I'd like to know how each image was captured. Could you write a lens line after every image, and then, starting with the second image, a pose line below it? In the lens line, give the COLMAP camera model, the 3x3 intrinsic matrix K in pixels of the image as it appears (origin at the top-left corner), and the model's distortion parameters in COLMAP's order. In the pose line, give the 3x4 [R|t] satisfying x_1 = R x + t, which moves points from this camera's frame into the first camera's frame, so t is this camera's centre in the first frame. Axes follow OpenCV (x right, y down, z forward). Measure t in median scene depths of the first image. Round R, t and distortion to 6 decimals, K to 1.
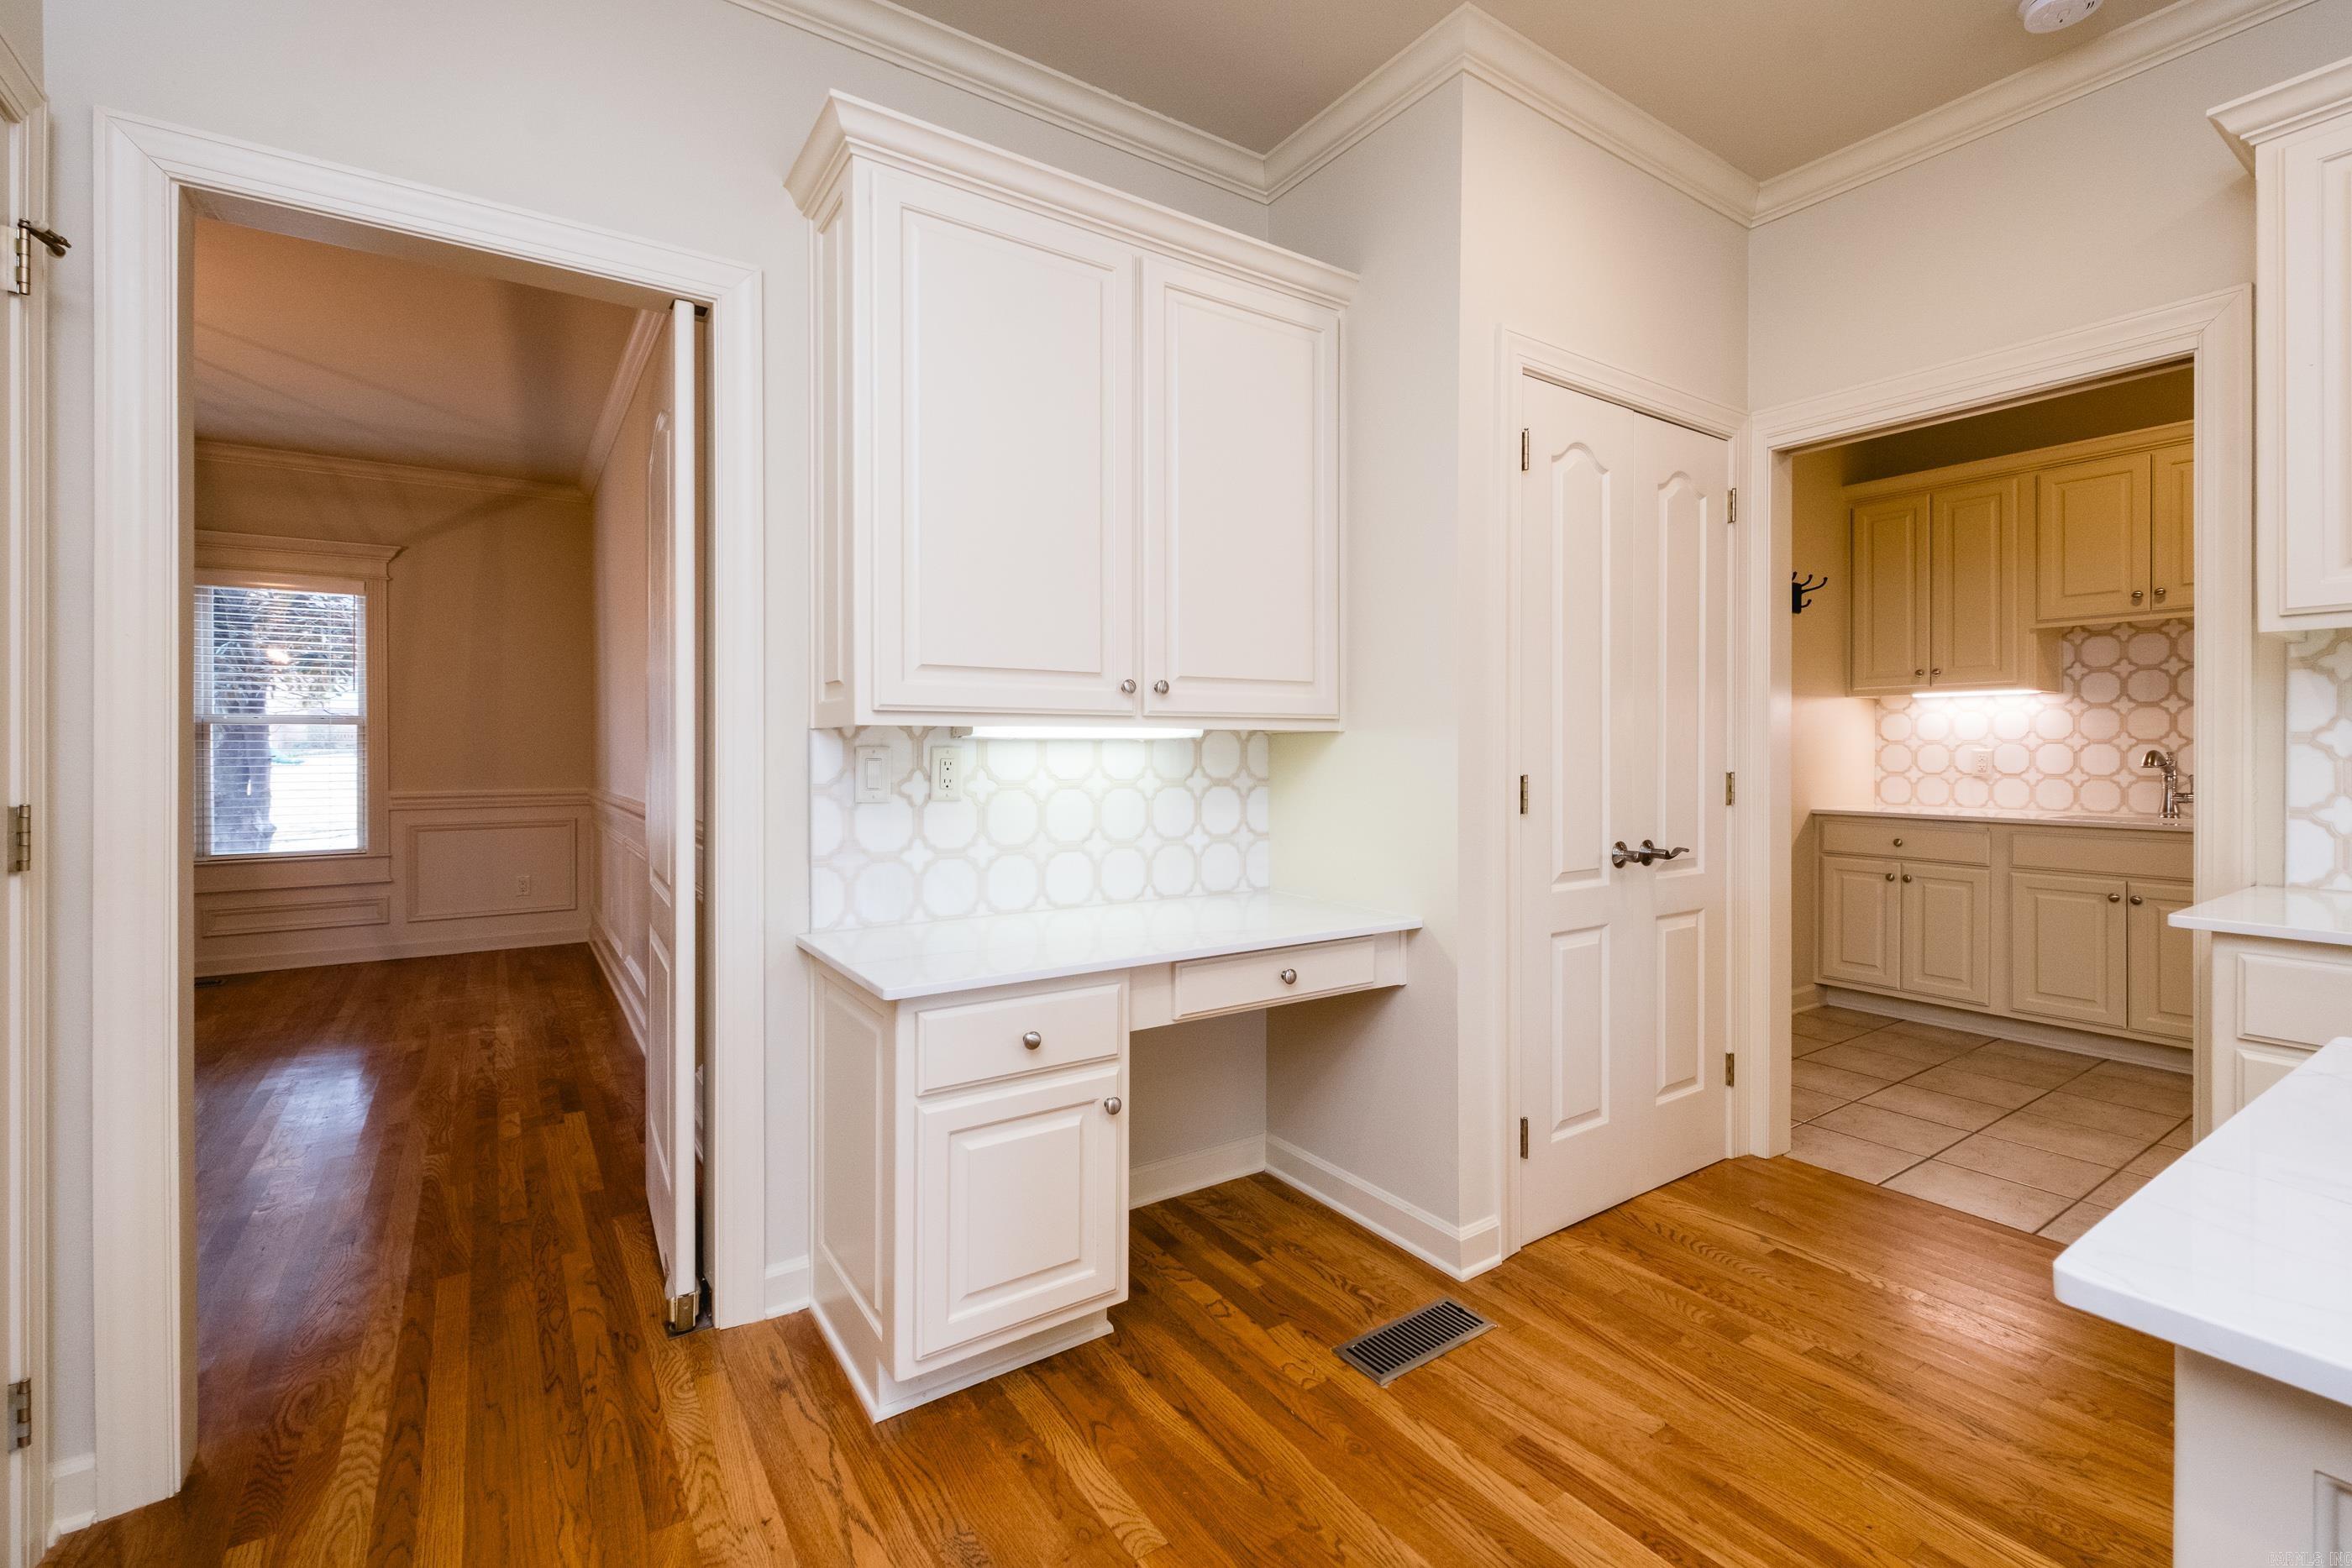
lens RADIAL K [[1029.4, 0, 1180.6], [0, 1029.4, 753.8], [0, 0, 1]] dist [0.003206, 0.000221]
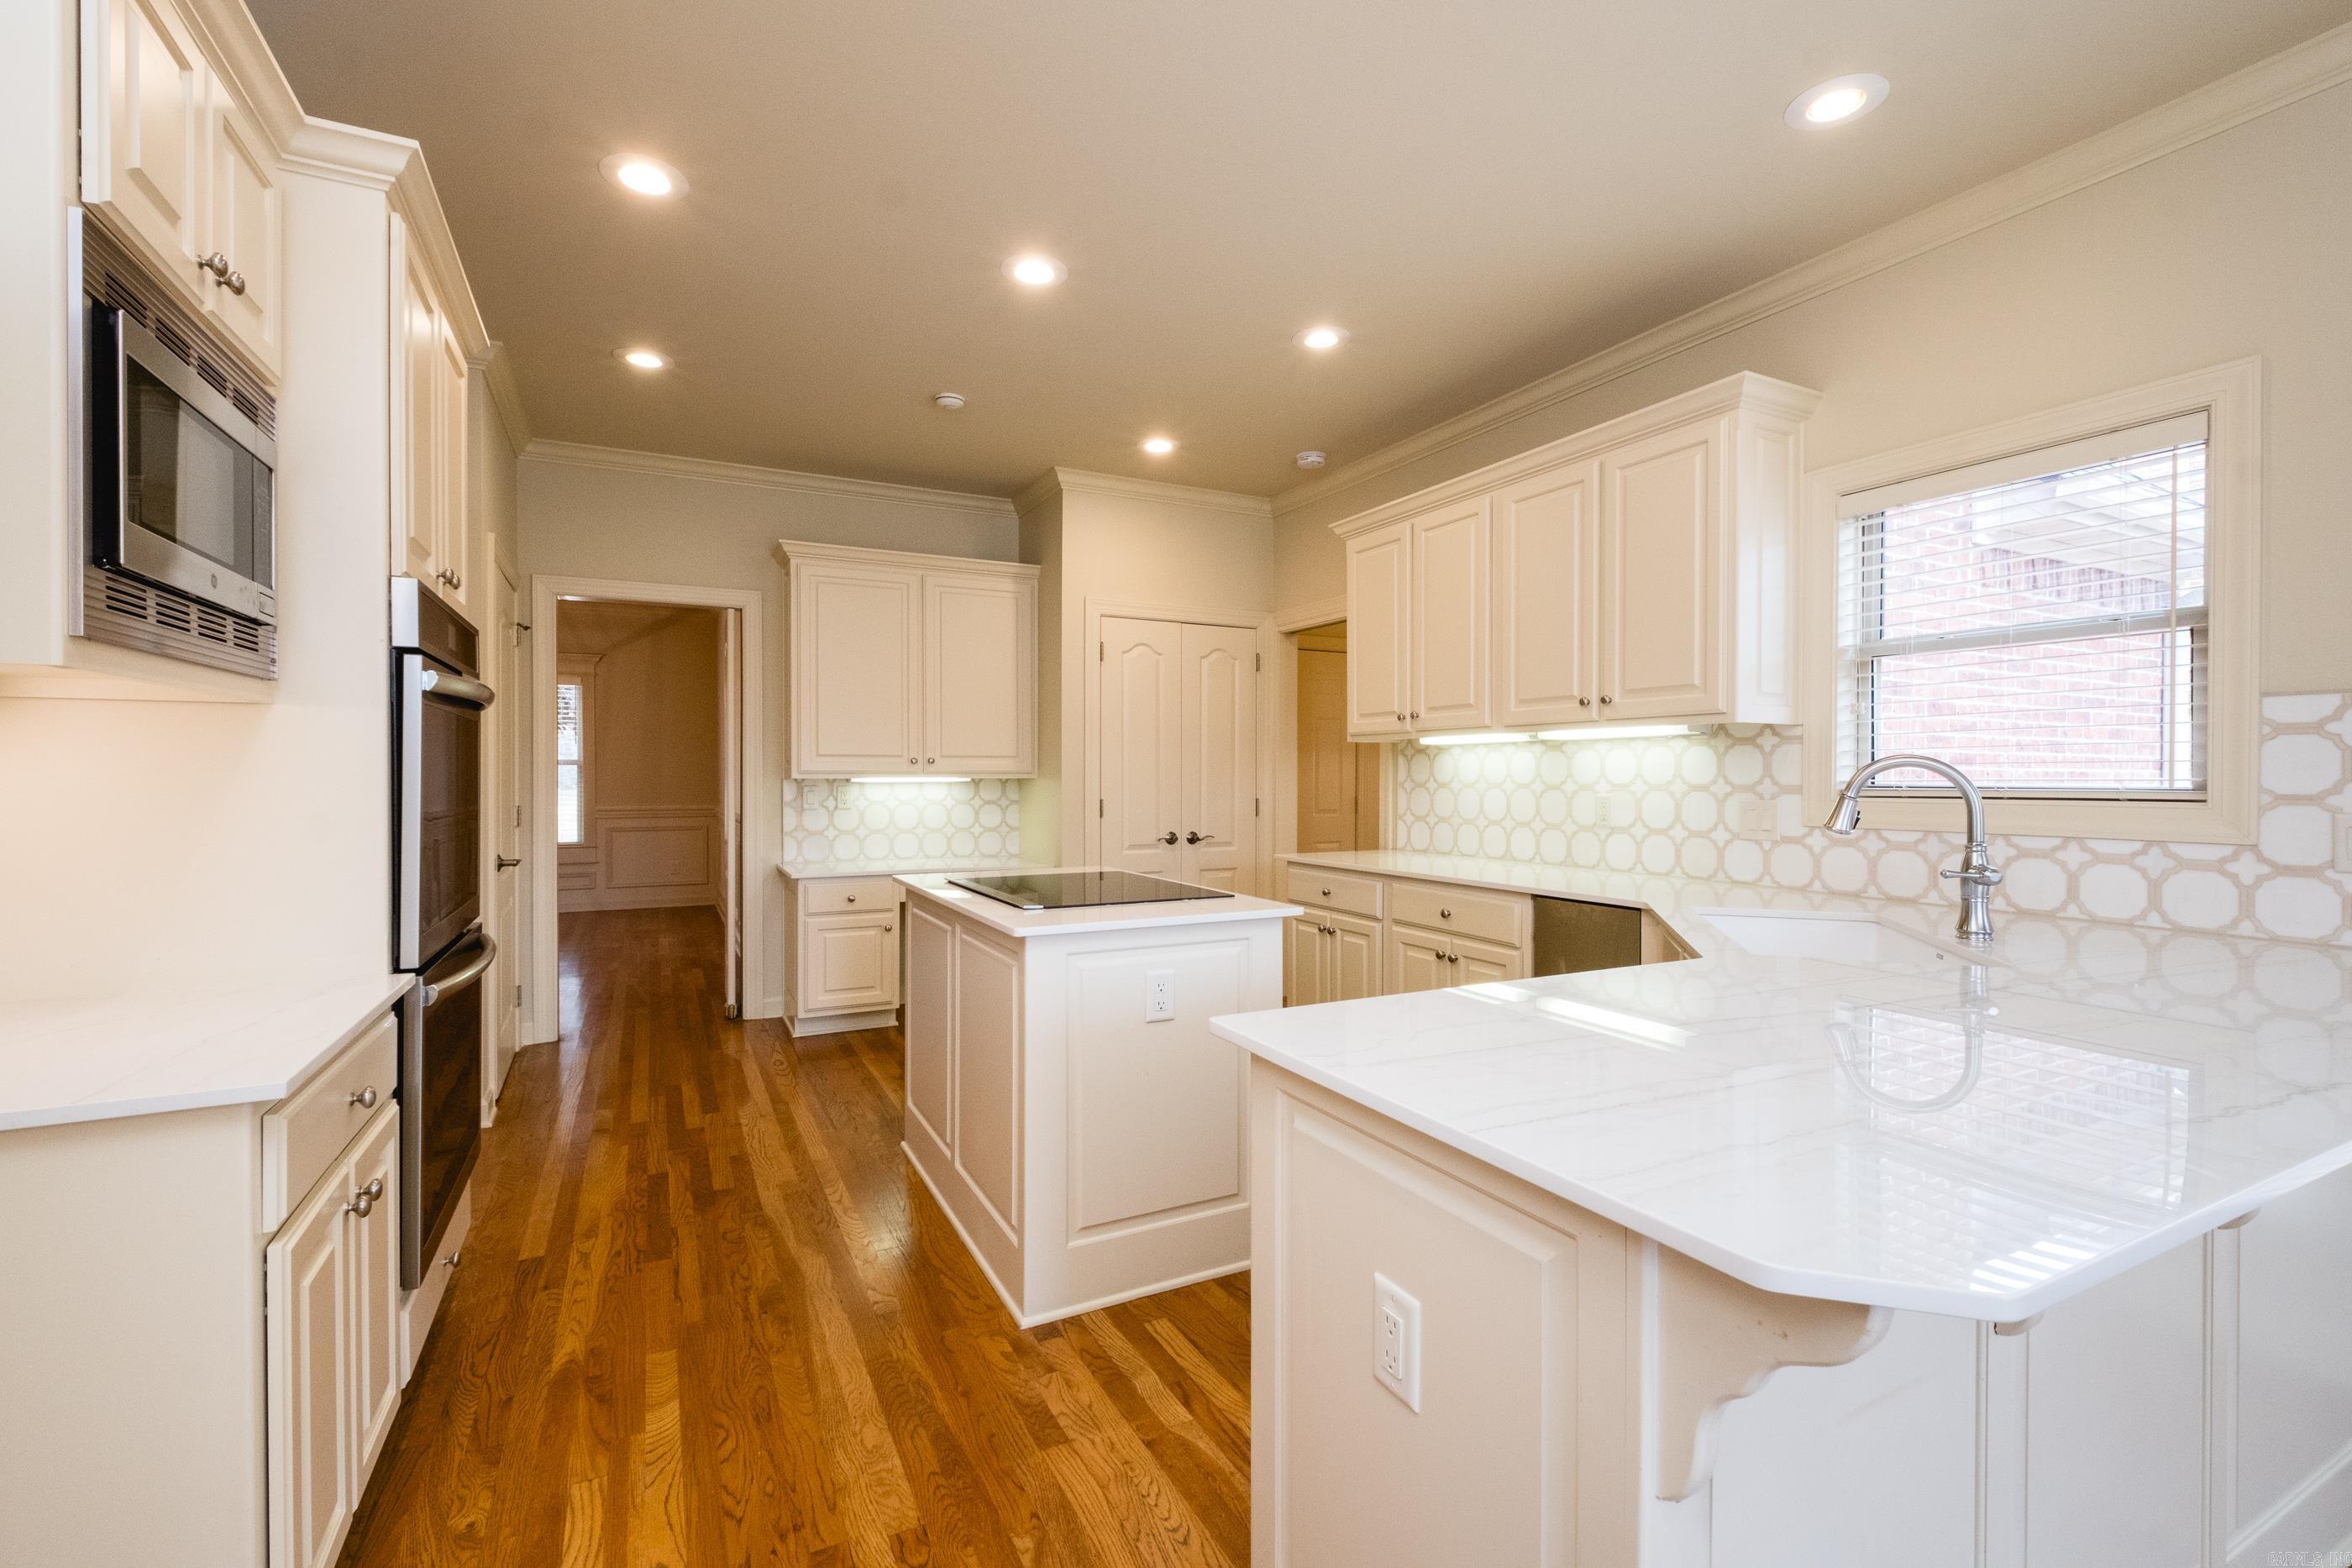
lens RADIAL K [[1020.8, 0, 1194.3], [0, 1020.8, 785.9], [0, 0, 1]] dist [0.000381, -0.000027]
pose [[0.995101, 0.003494, -0.098803, 0.705310], [-0.002858, 0.999974, 0.006581, -0.021637], [0.098823, -0.006267, 0.995085, -1.083905]]
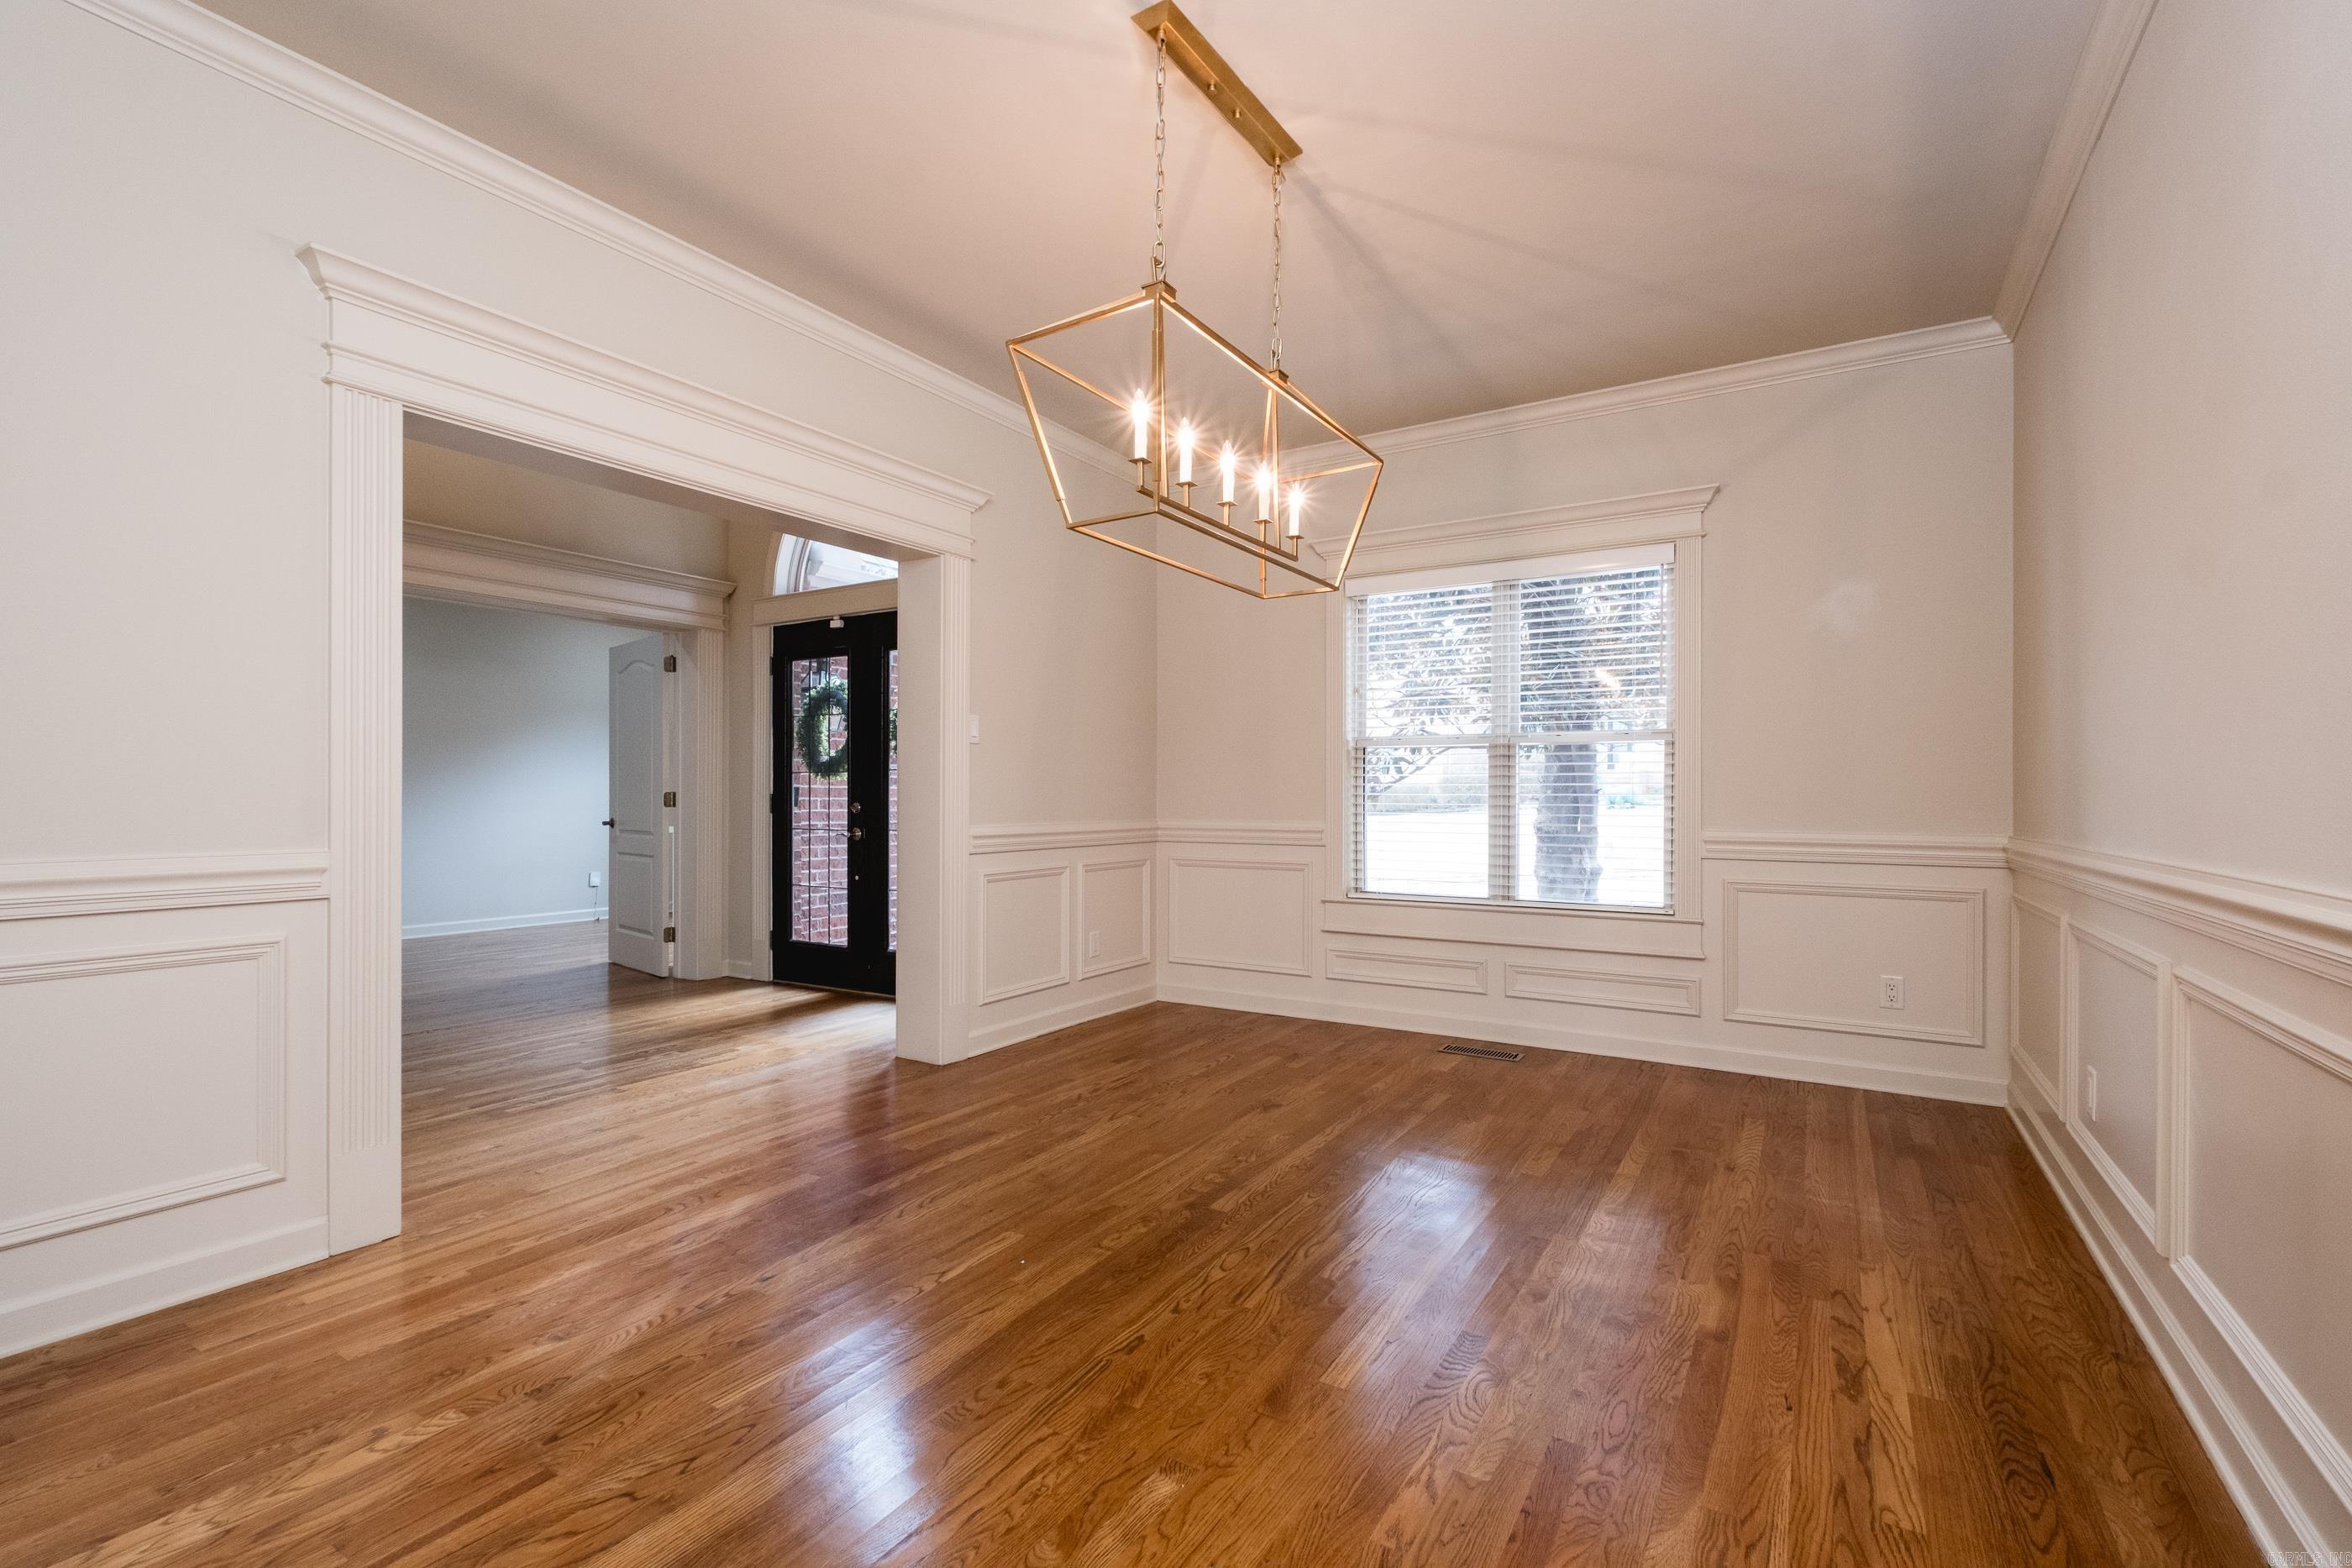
lens RADIAL K [[1020.8, 0, 1194.3], [0, 1020.8, 785.9], [0, 0, 1]] dist [0.000381, -0.000027]
pose [[0.415948, -0.003616, -0.909381, -0.572272], [-0.010738, 0.999903, -0.008888, 0.030168], [0.909325, 0.013462, 0.415869, 0.815450]]
